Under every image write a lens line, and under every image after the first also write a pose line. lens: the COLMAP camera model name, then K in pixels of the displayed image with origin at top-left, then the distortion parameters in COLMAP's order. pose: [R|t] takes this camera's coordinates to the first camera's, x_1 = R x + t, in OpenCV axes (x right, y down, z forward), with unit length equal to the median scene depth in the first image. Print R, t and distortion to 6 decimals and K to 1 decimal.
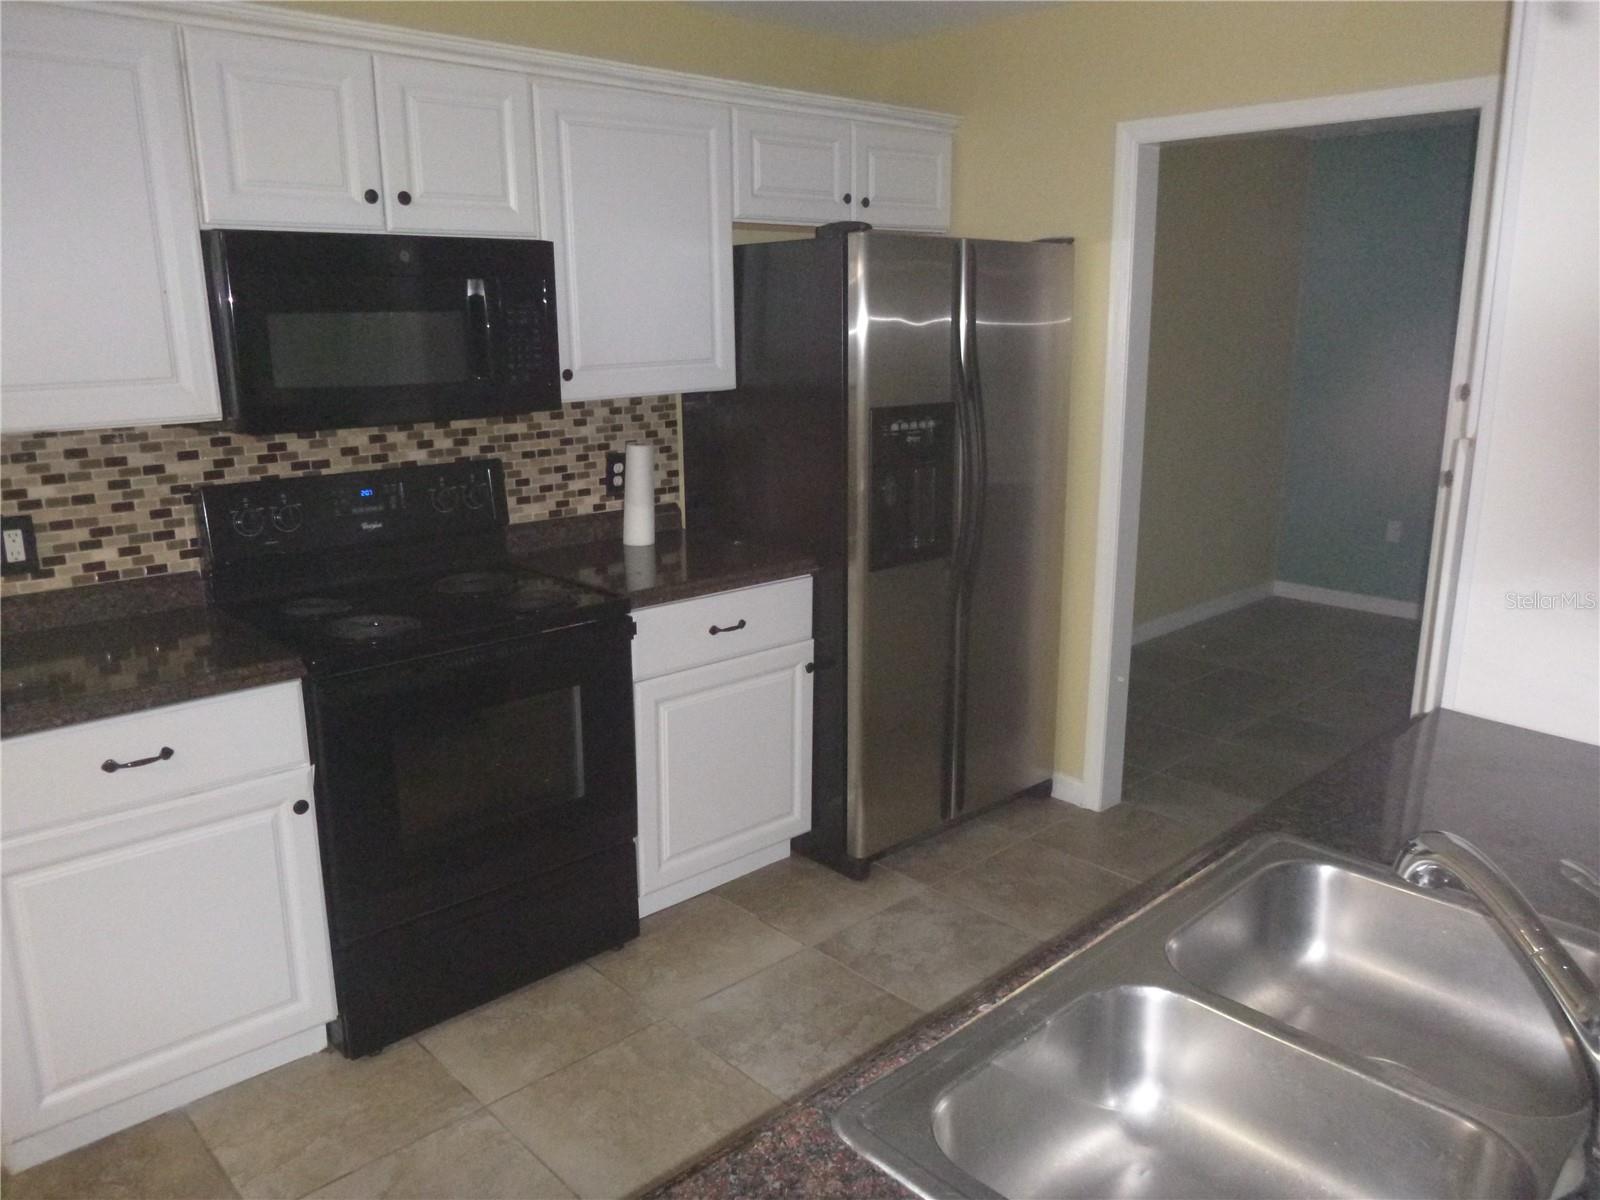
lens RADIAL K [[1181.3, 0, 801.4], [0, 1181.3, 598.0], [0, 0, 1]] dist [-0.035223, 0.009429]
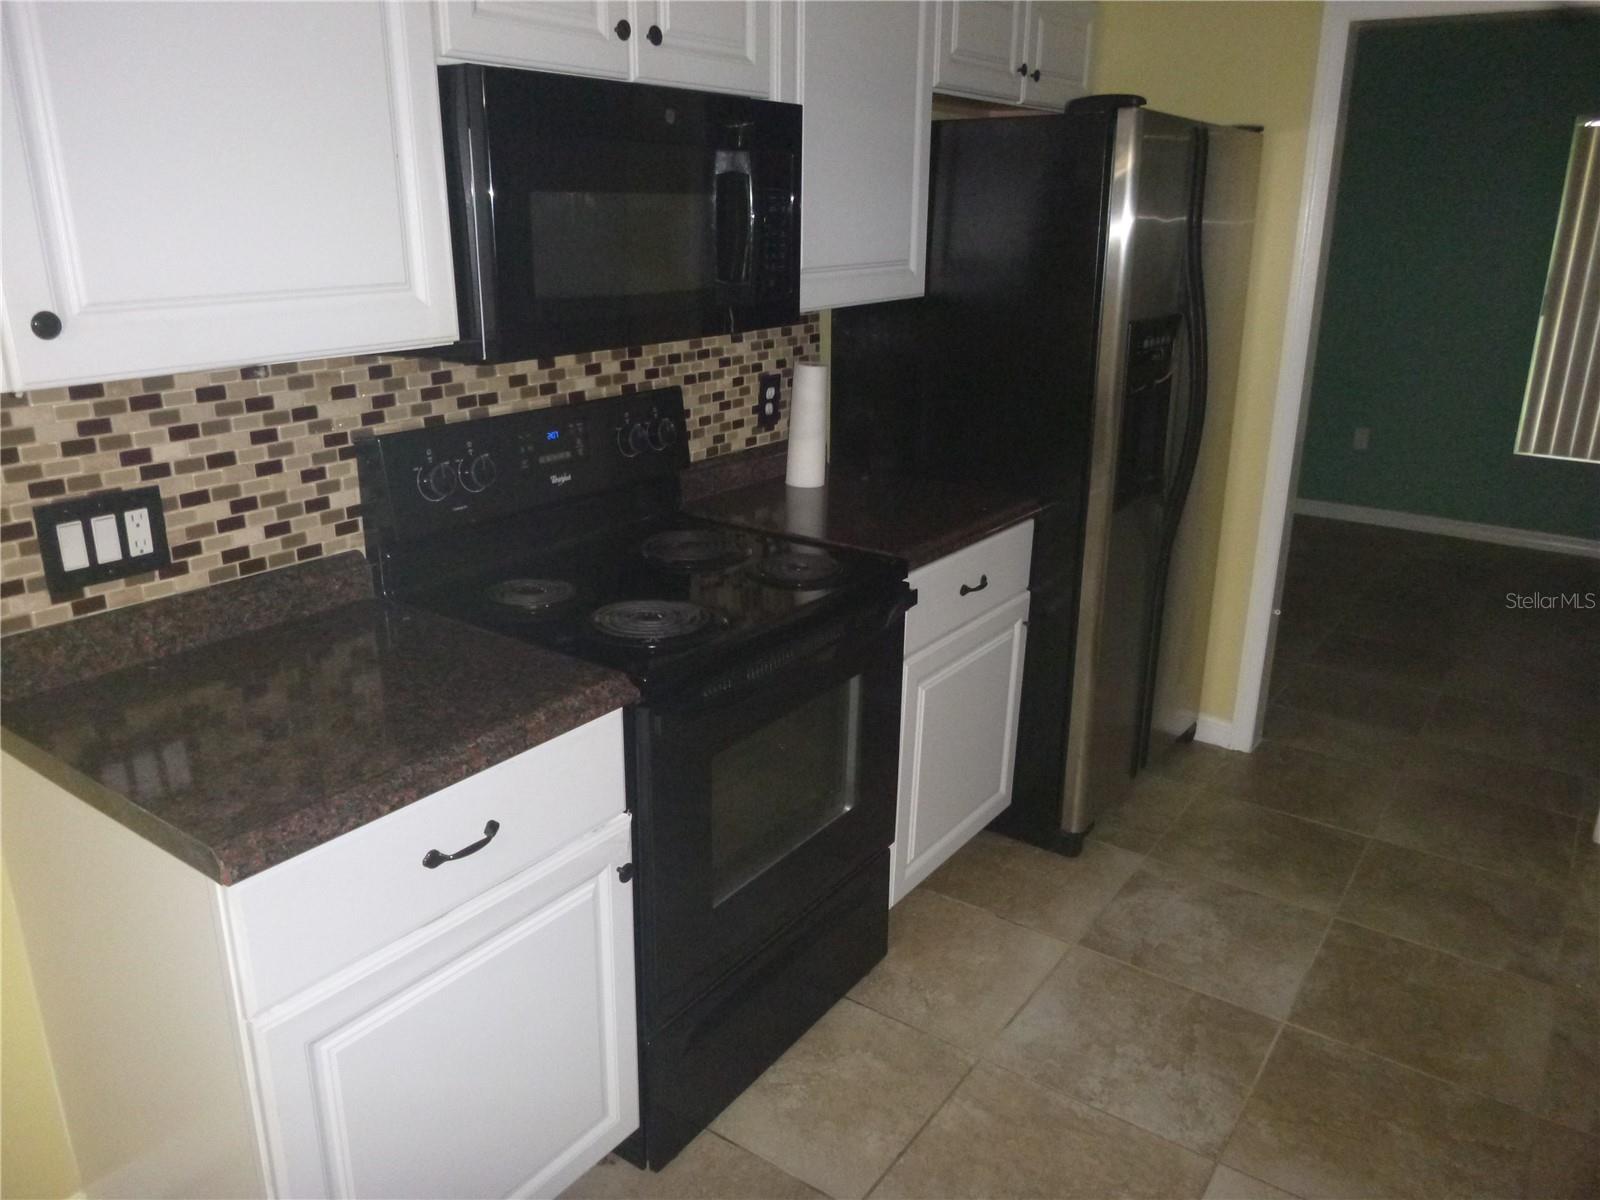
lens RADIAL K [[1181.3, 0, 797.9], [0, 1181.3, 601.1], [0, 0, 1]] dist [-0.035223, 0.009429]
pose [[0.980047, -0.049307, 0.192554, -0.367382], [0.032987, 0.995656, 0.087065, -0.044138], [-0.196010, -0.078976, 0.977416, 0.212515]]
